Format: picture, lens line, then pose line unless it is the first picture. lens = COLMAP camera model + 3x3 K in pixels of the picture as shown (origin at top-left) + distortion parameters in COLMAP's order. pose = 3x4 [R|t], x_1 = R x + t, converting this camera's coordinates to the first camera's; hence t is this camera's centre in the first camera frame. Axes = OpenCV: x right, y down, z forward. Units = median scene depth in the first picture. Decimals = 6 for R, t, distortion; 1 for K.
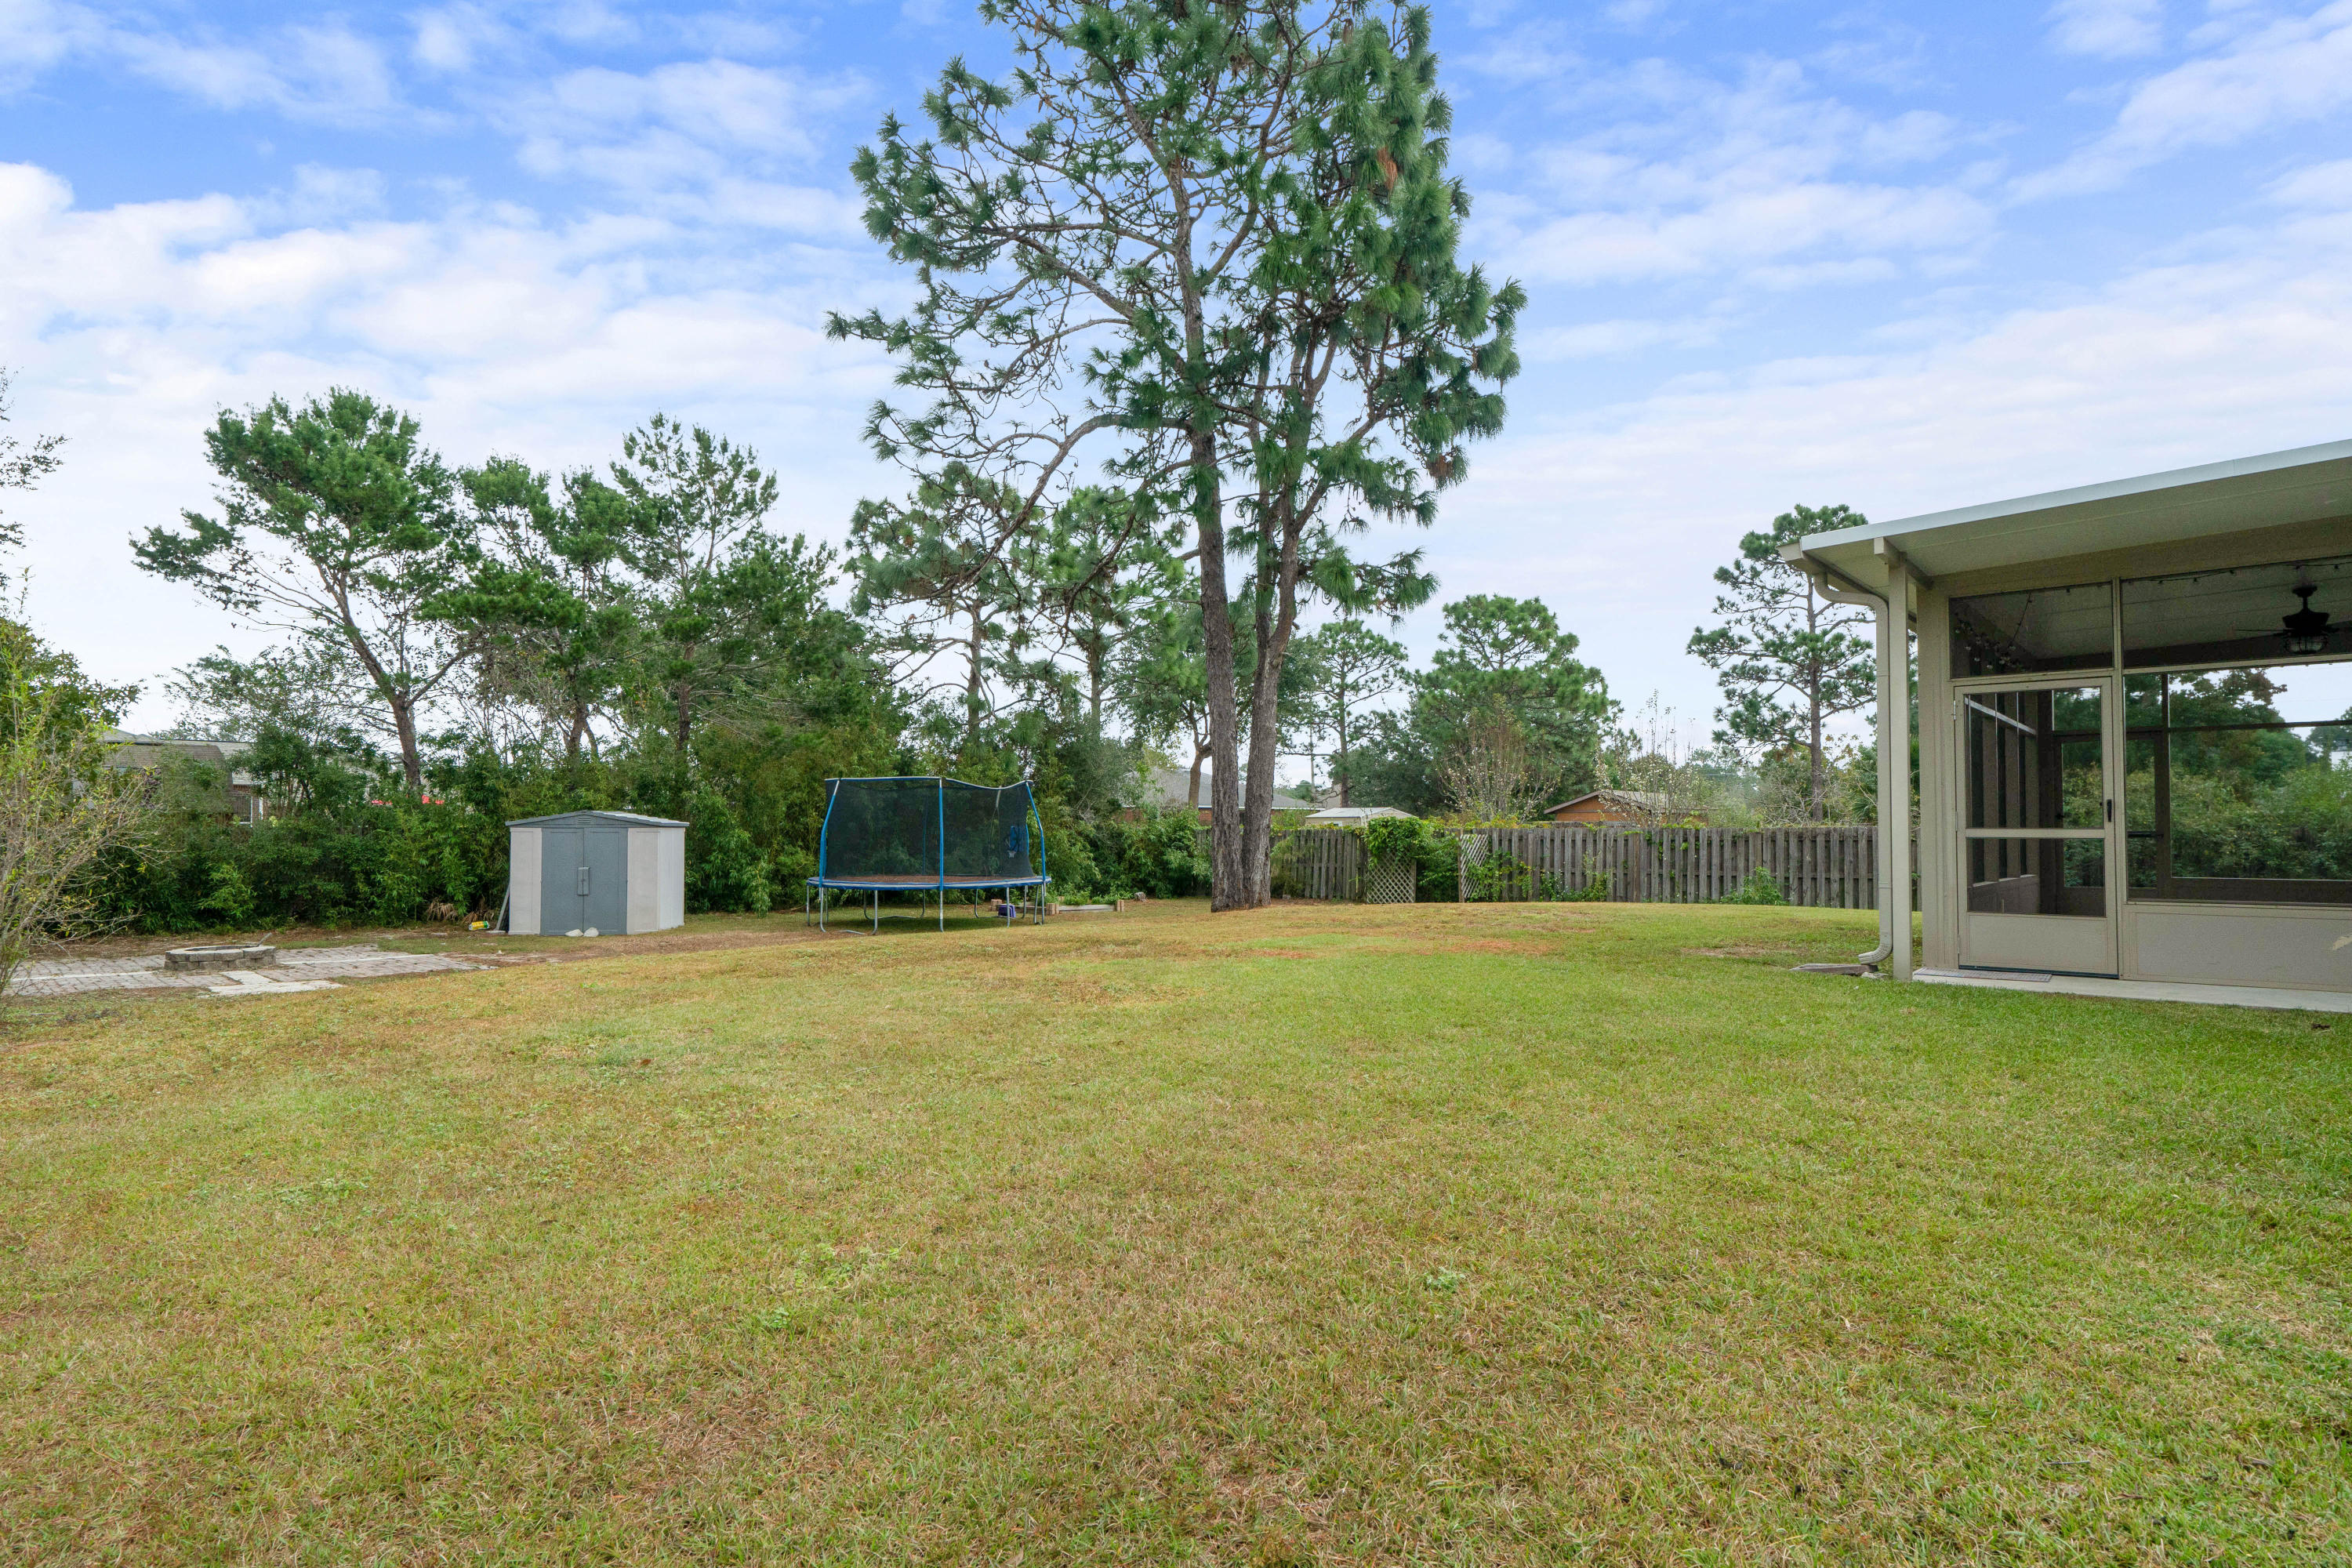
lens RADIAL K [[1262.5, 0, 1180.8], [0, 1262.5, 793.9], [0, 0, 1]] dist [-0.005312, 0.000264]
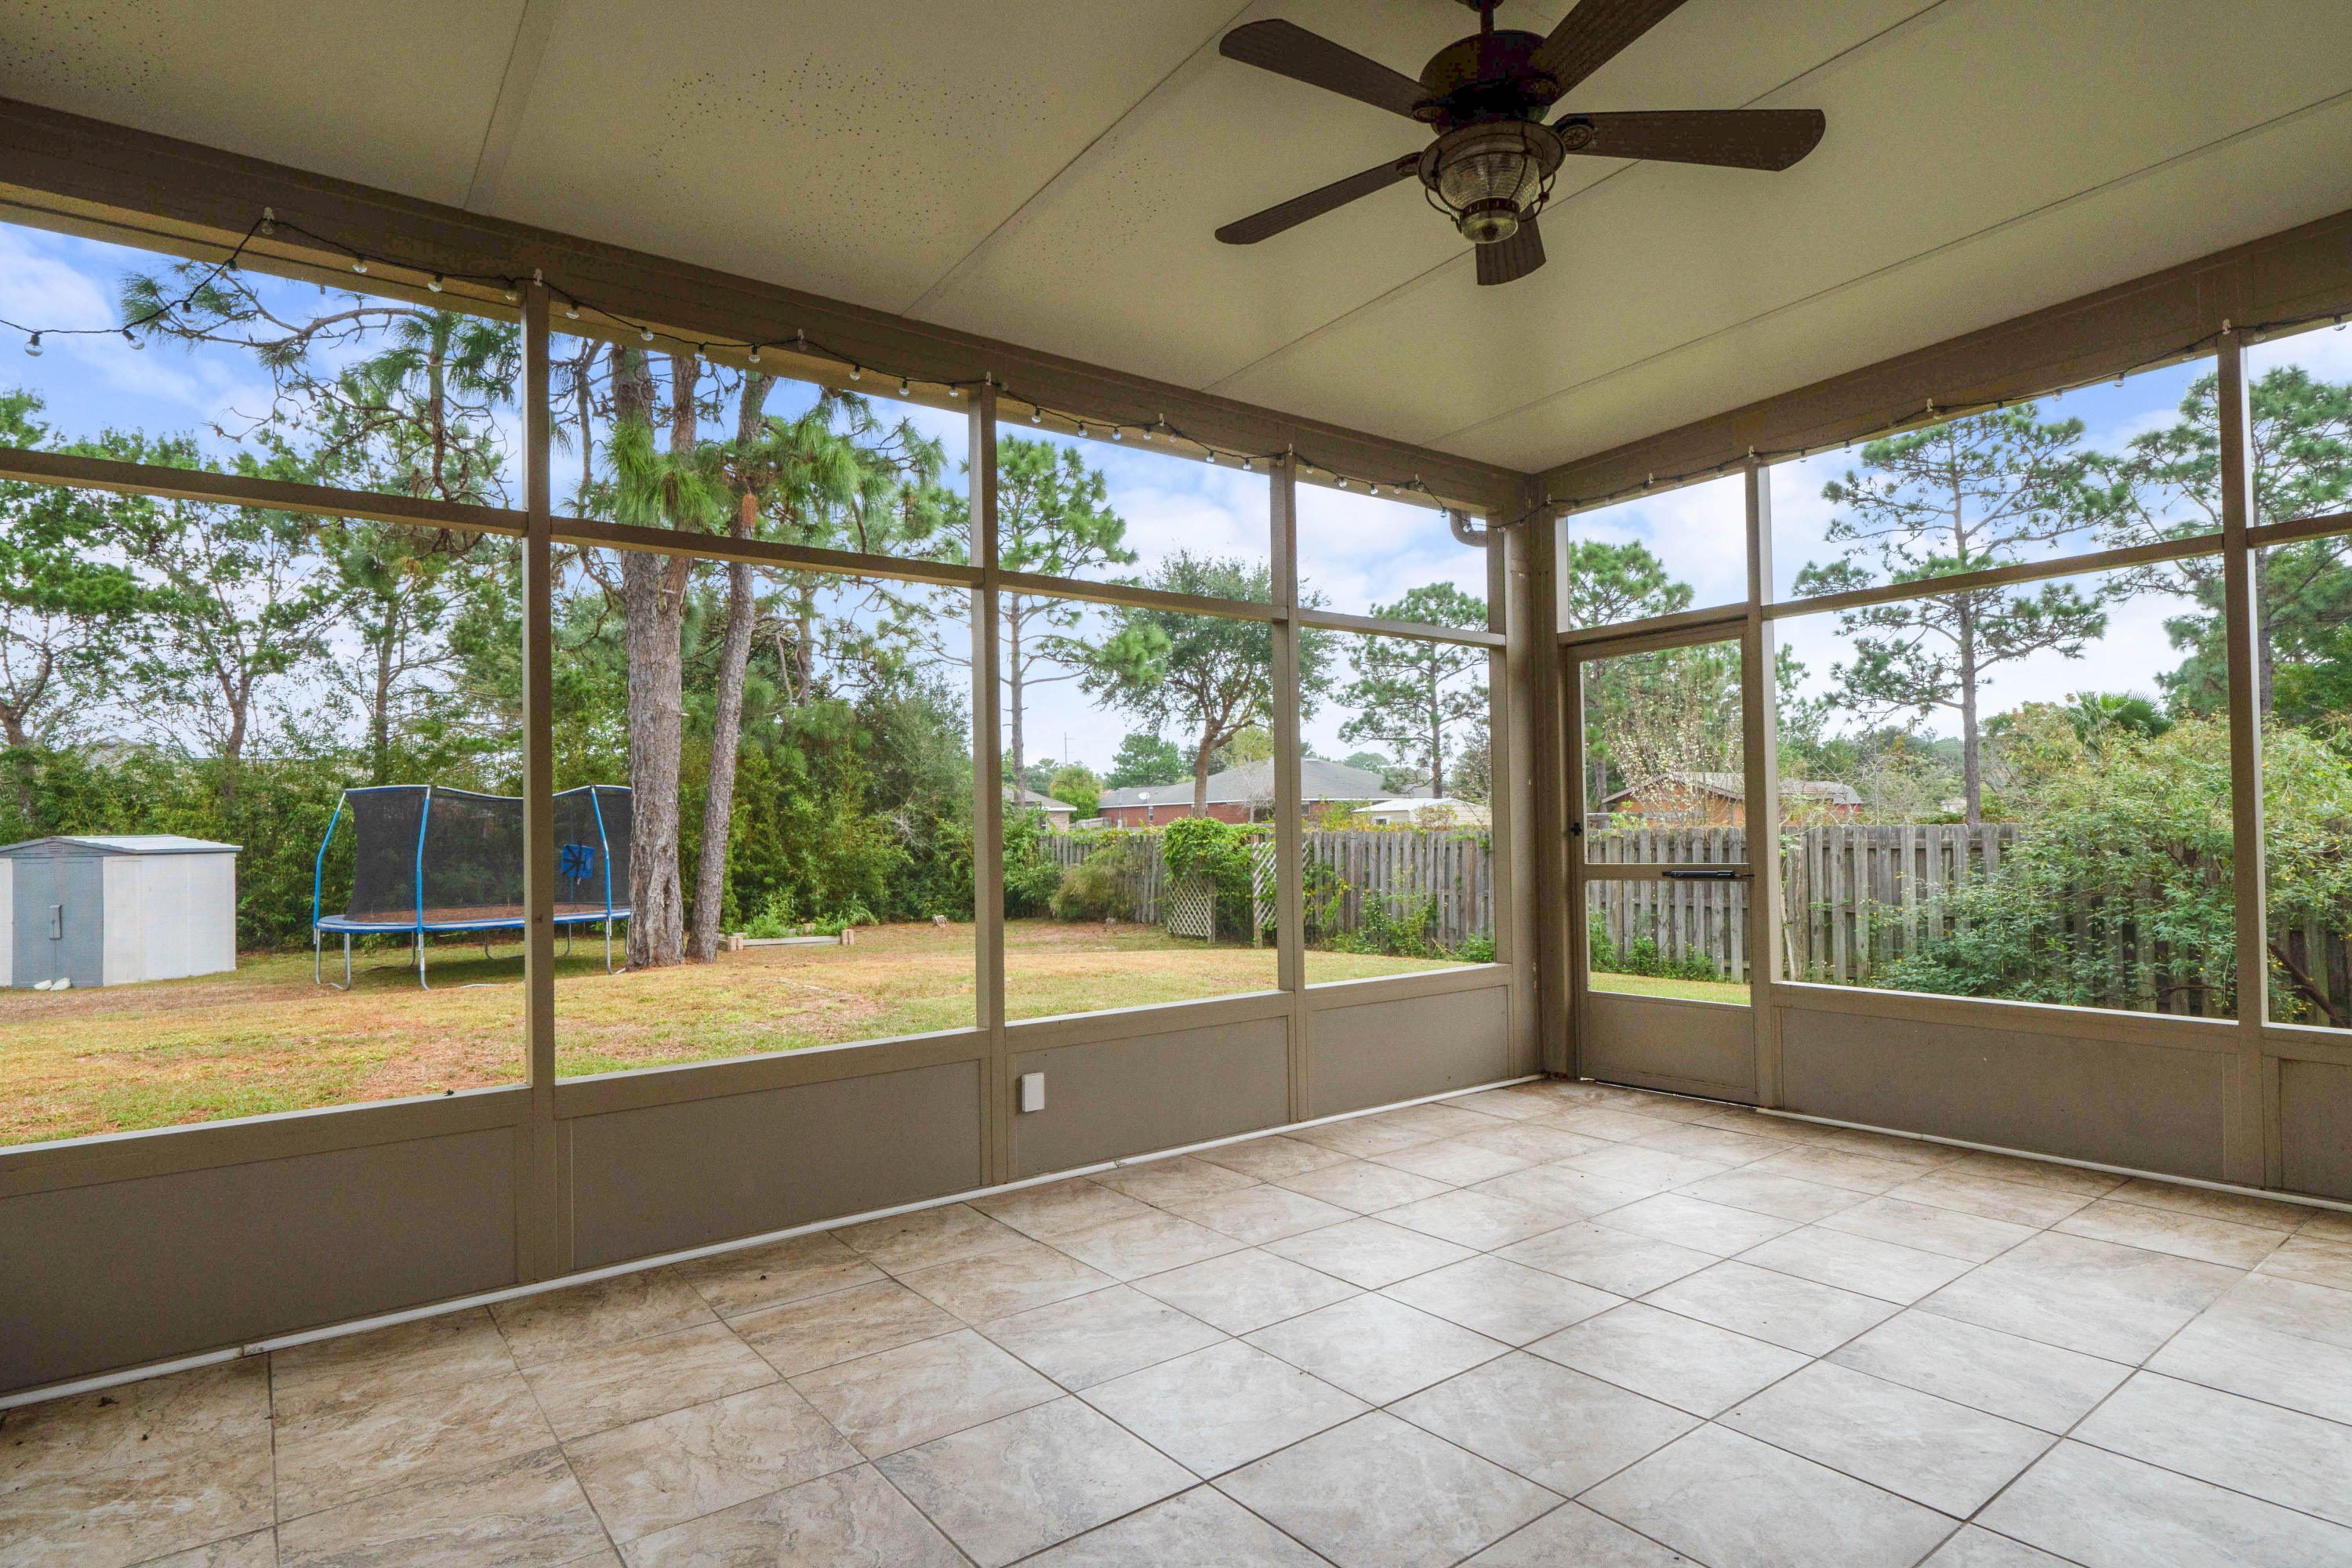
lens RADIAL K [[1262.5, 0, 1174.5], [0, 1262.5, 789.4], [0, 0, 1]] dist [-0.005312, 0.000264]
pose [[0.979099, -0.022964, -0.202083, 0.184739], [0.023503, 0.999724, 0.000265, 0.000328], [0.202021, -0.005009, 0.979368, 0.155616]]
